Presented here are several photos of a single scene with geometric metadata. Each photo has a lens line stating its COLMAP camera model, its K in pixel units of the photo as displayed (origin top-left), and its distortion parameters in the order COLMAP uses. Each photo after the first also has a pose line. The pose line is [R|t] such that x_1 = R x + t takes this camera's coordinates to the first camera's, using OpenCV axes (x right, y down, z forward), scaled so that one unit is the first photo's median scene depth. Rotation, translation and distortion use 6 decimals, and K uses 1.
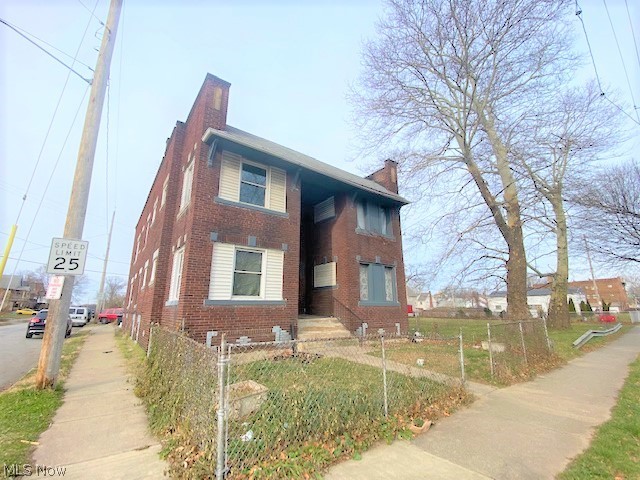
lens RADIAL K [[280.4, 0, 320.0], [0, 280.4, 240.0], [0, 0, 1]] dist [0.044526, -0.043101]
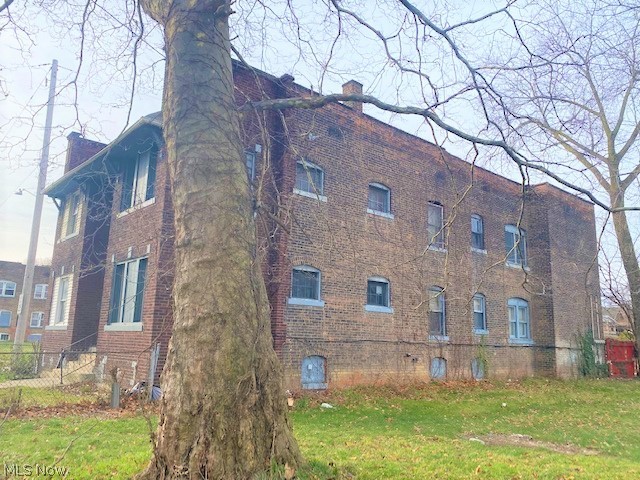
lens RADIAL K [[517.1, 0, 320.0], [0, 517.1, 240.0], [0, 0, 1]] dist [0.086117, -0.158466]
pose [[0.075441, -0.190187, -0.978845, 1.501512], [0.204550, 0.963718, -0.171483, 0.360324], [0.975945, -0.187286, 0.111607, 1.463995]]
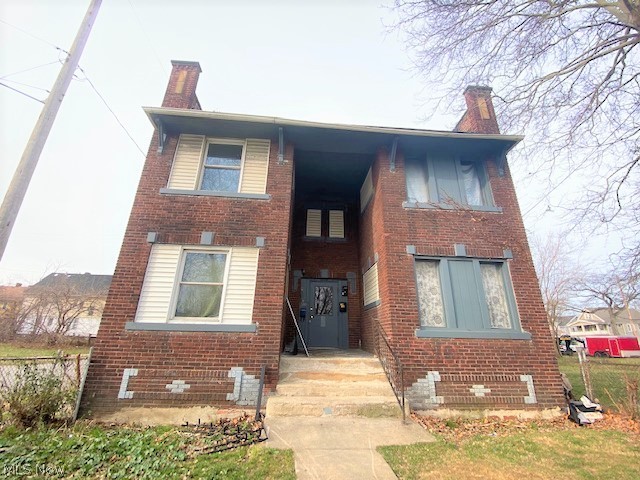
lens RADIAL K [[276.2, 0, 320.0], [0, 276.2, 240.0], [0, 0, 1]] dist [-0.004178, -0.000664]
pose [[0.847079, -0.163112, -0.505818, 0.290160], [0.105271, 0.984377, -0.141140, 0.113326], [0.520937, 0.066309, 0.851016, 0.467901]]
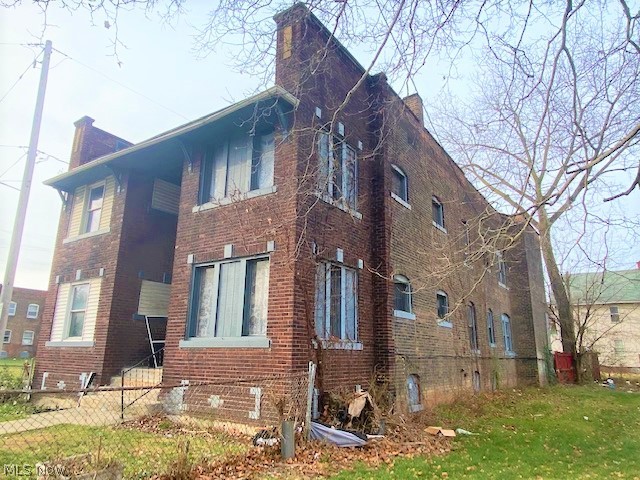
lens RADIAL K [[438.0, 0, 320.0], [0, 438.0, 240.0], [0, 0, 1]] dist [0.059994, -0.067152]
pose [[0.323390, -0.235282, -0.916549, 1.100177], [0.204722, 0.963052, -0.174986, 0.249609], [0.923855, -0.131049, 0.359609, 1.012922]]
